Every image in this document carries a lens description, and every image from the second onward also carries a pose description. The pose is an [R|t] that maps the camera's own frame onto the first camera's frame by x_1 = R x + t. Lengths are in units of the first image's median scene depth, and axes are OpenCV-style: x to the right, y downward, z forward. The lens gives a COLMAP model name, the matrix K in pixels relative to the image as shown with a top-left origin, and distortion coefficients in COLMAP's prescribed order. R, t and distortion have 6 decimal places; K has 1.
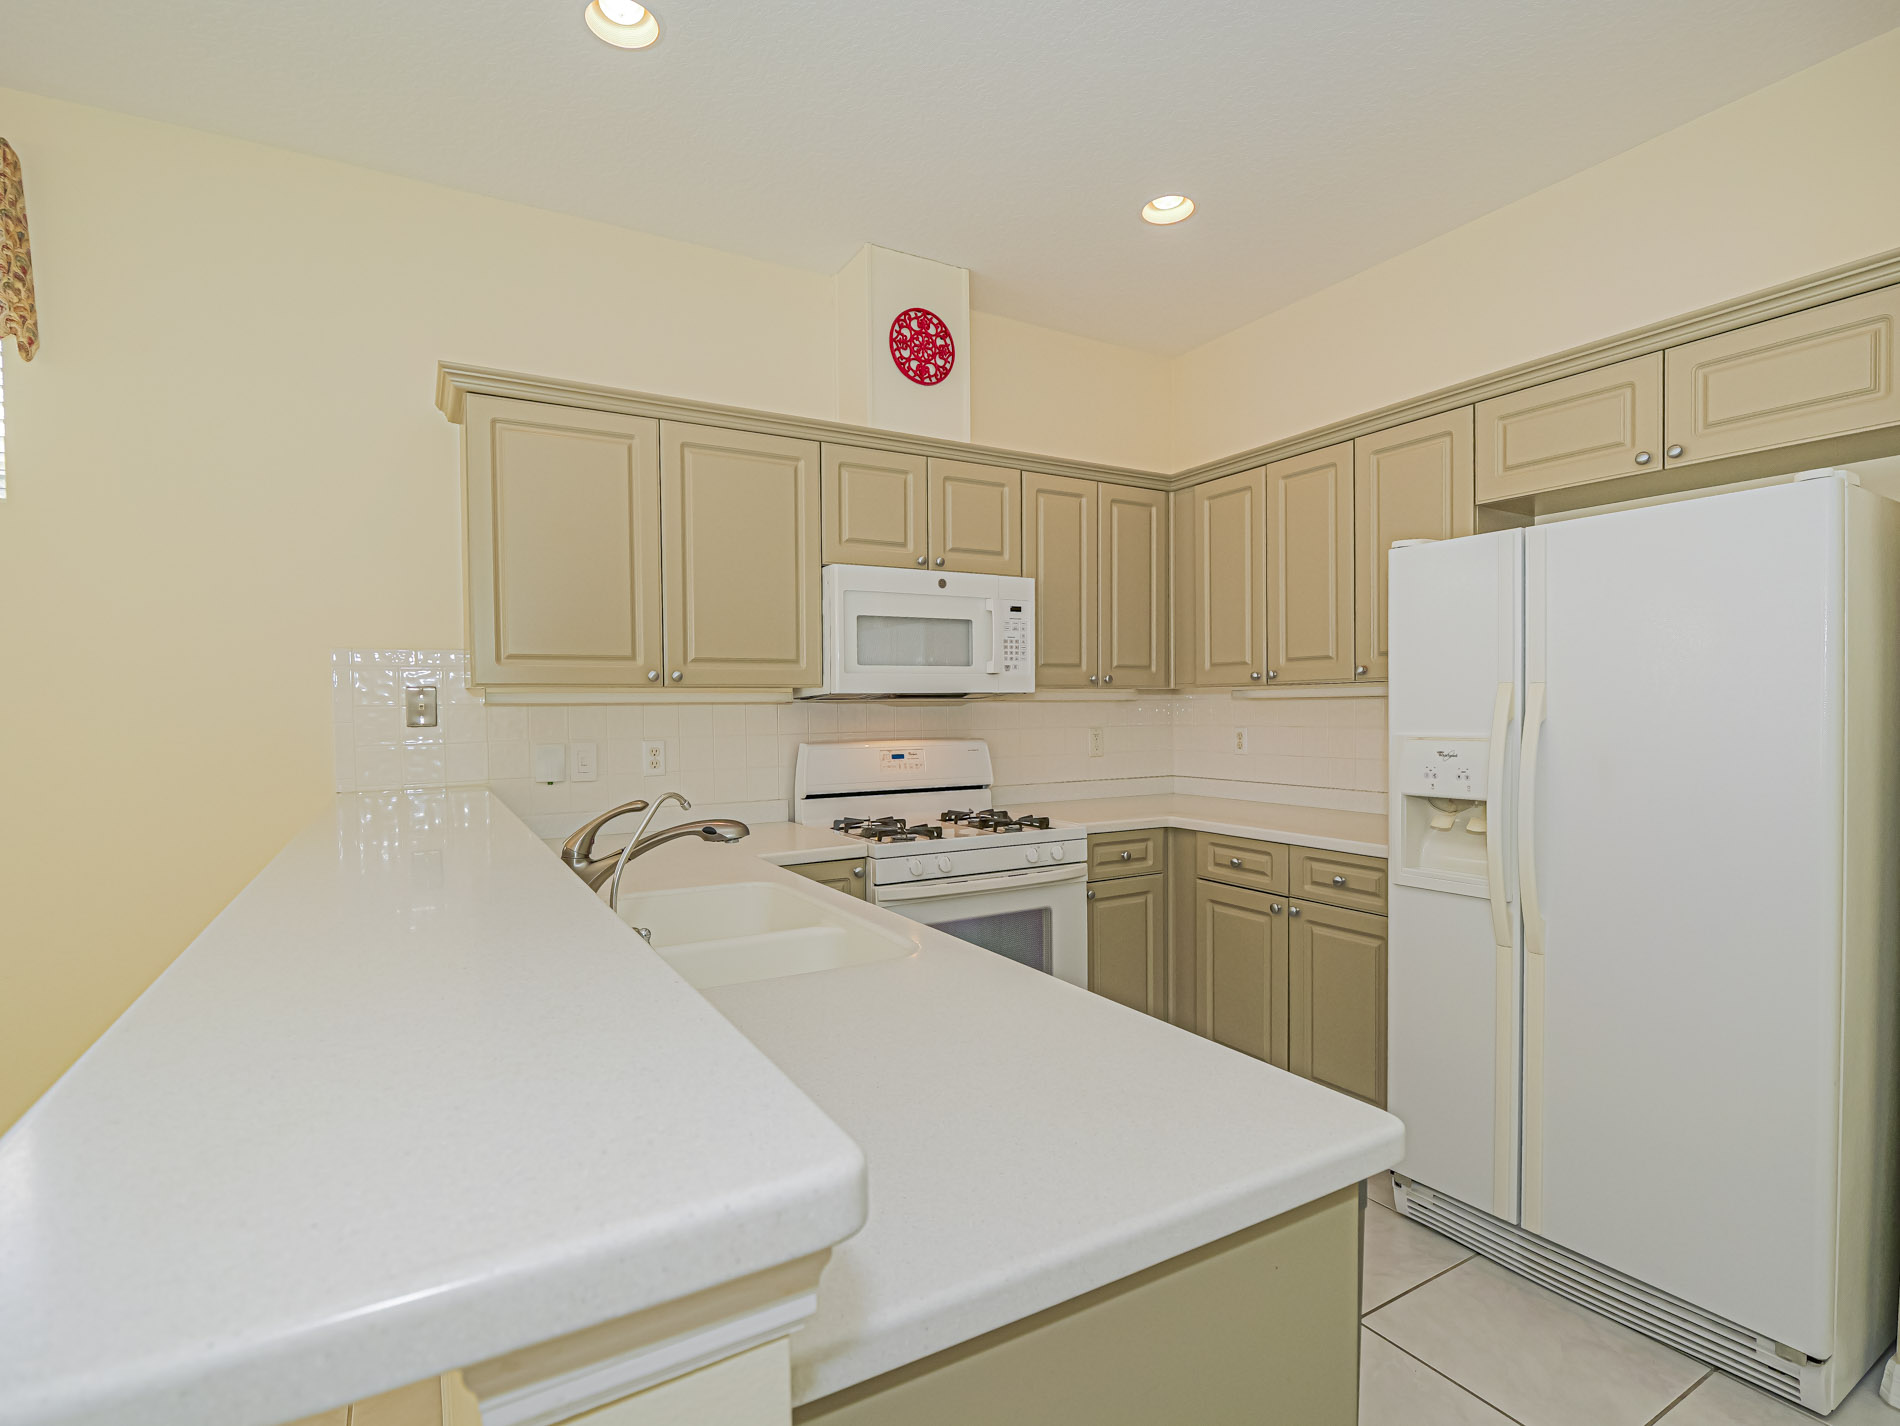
lens RADIAL K [[921.1, 0, 939.0], [0, 921.1, 731.6], [0, 0, 1]] dist [-0.014049, 0.000667]
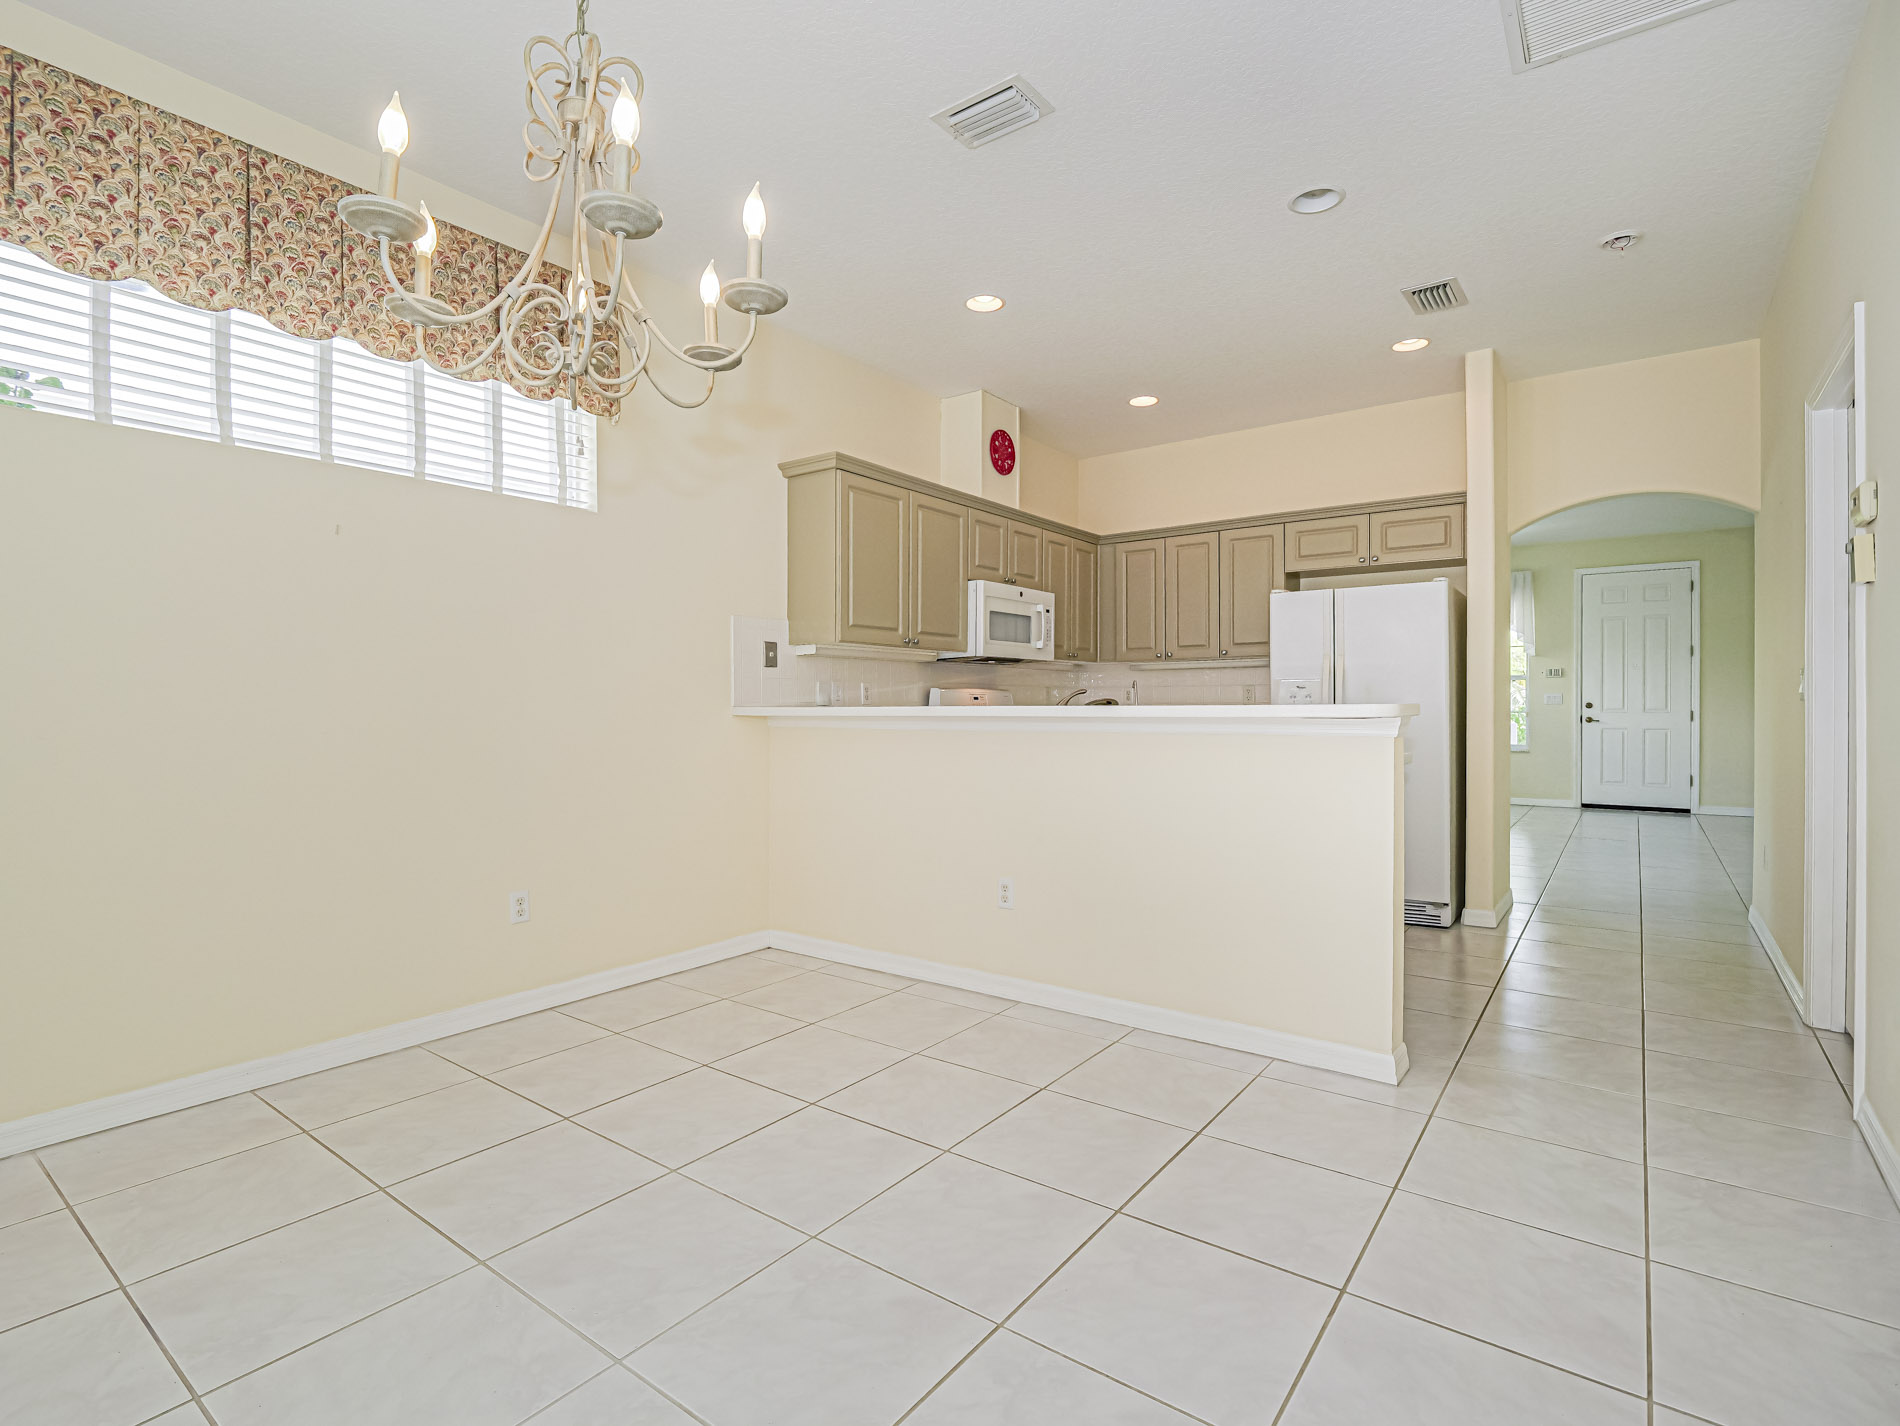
lens RADIAL K [[919.0, 0, 940.6], [0, 919.0, 708.5], [0, 0, 1]] dist [-0.012498, -0.000608]
pose [[0.920384, 0.008637, 0.390921, -0.785684], [0.001347, 0.999680, -0.025260, 0.092179], [-0.391014, 0.023776, 0.920078, -0.494136]]
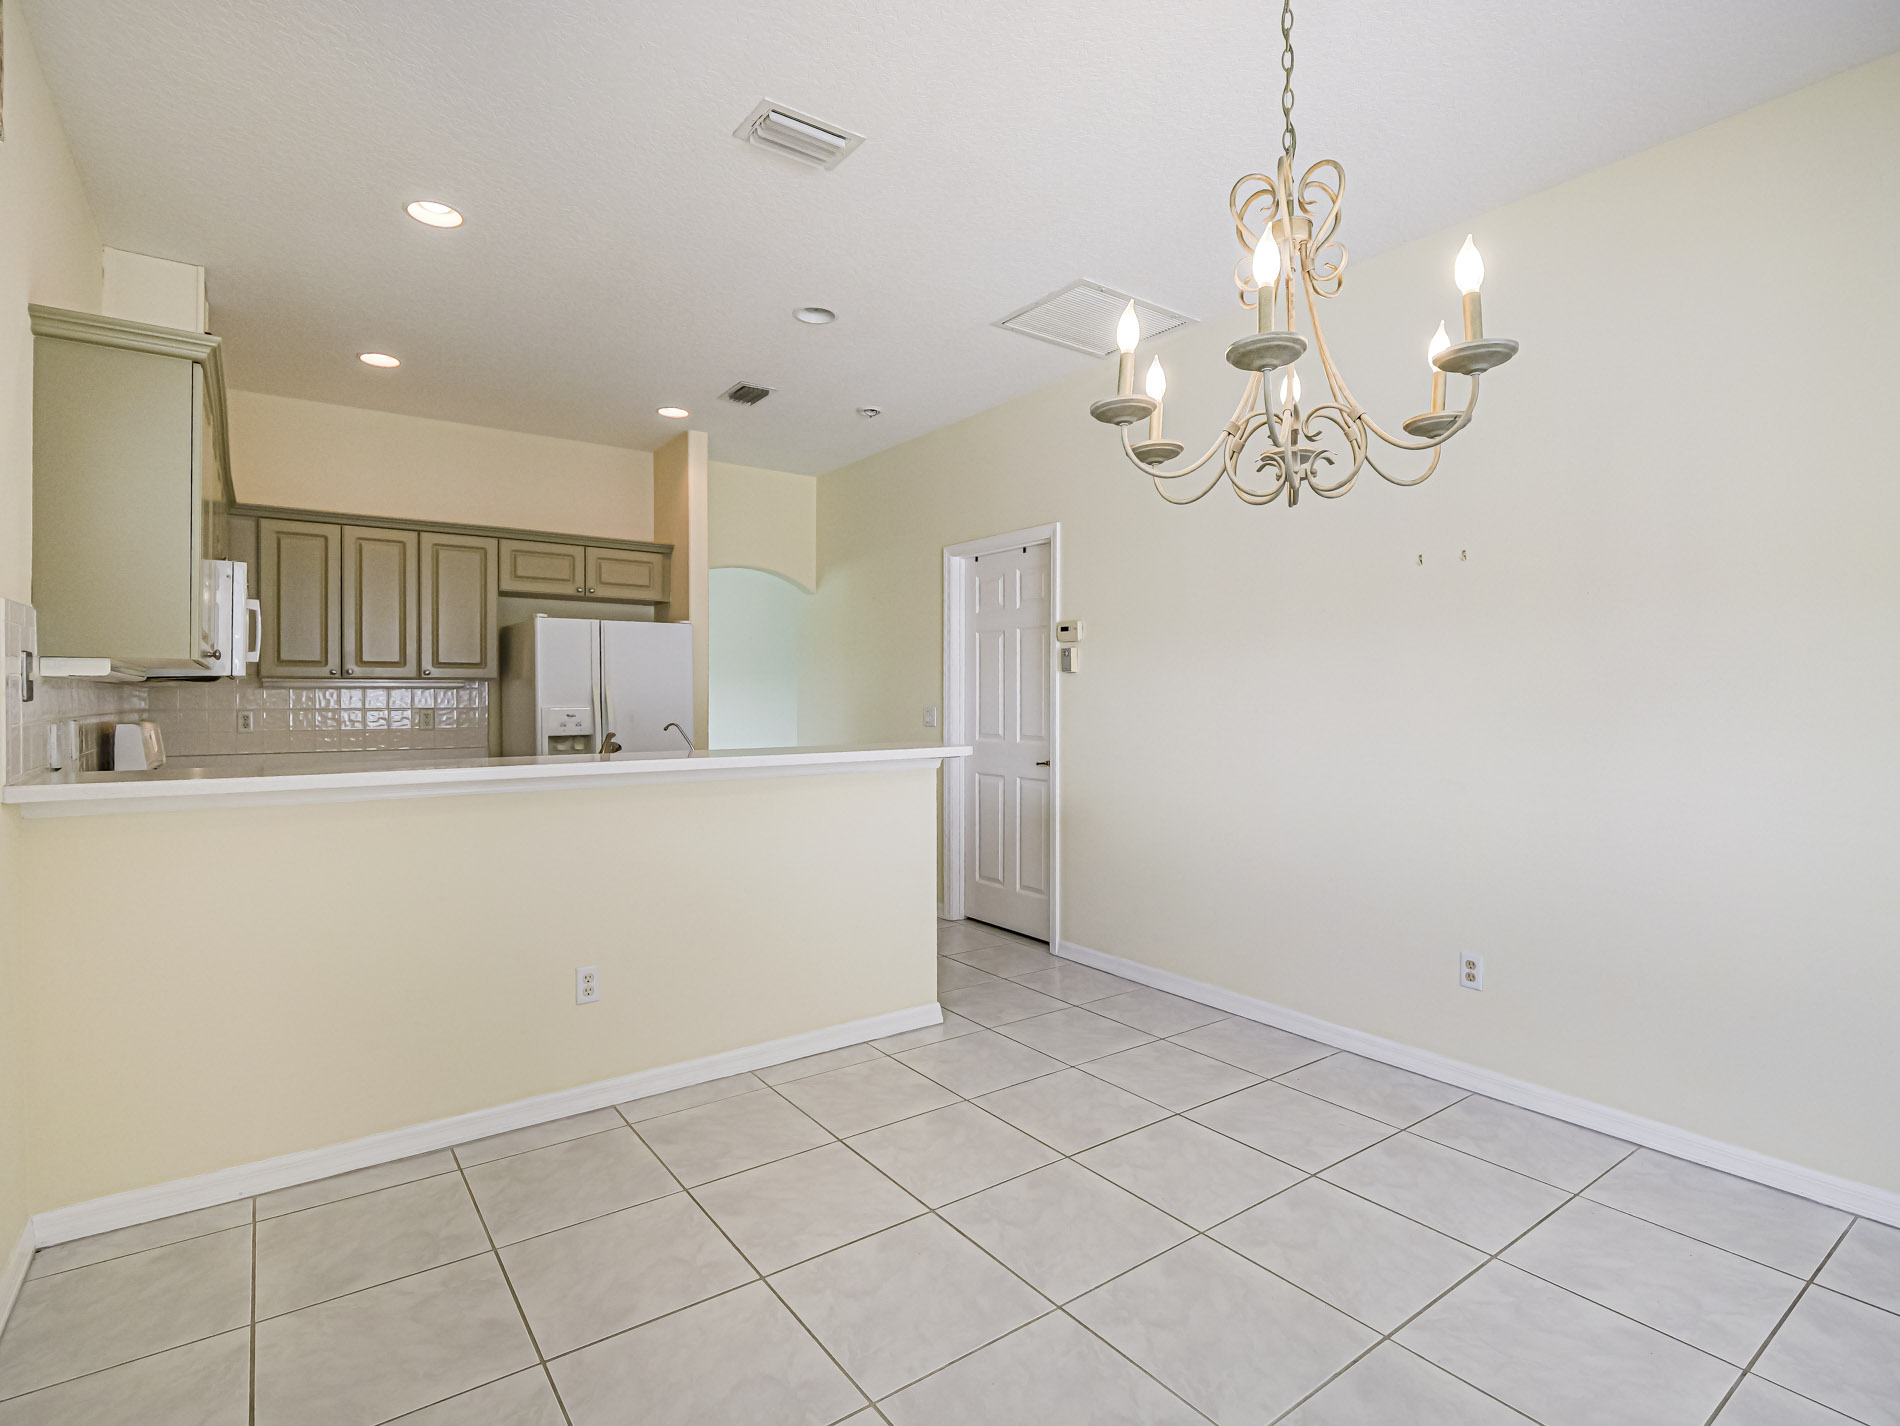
lens RADIAL K [[945.8, 0, 950.9], [0, 945.8, 700.7], [0, 0, 1]] dist [-0.012948, -0.000290]
pose [[-0.109122, 0.010160, 0.993976, -1.254822], [0.028755, 0.999562, -0.007060, 0.021607], [-0.993612, 0.027811, -0.109366, 0.234231]]
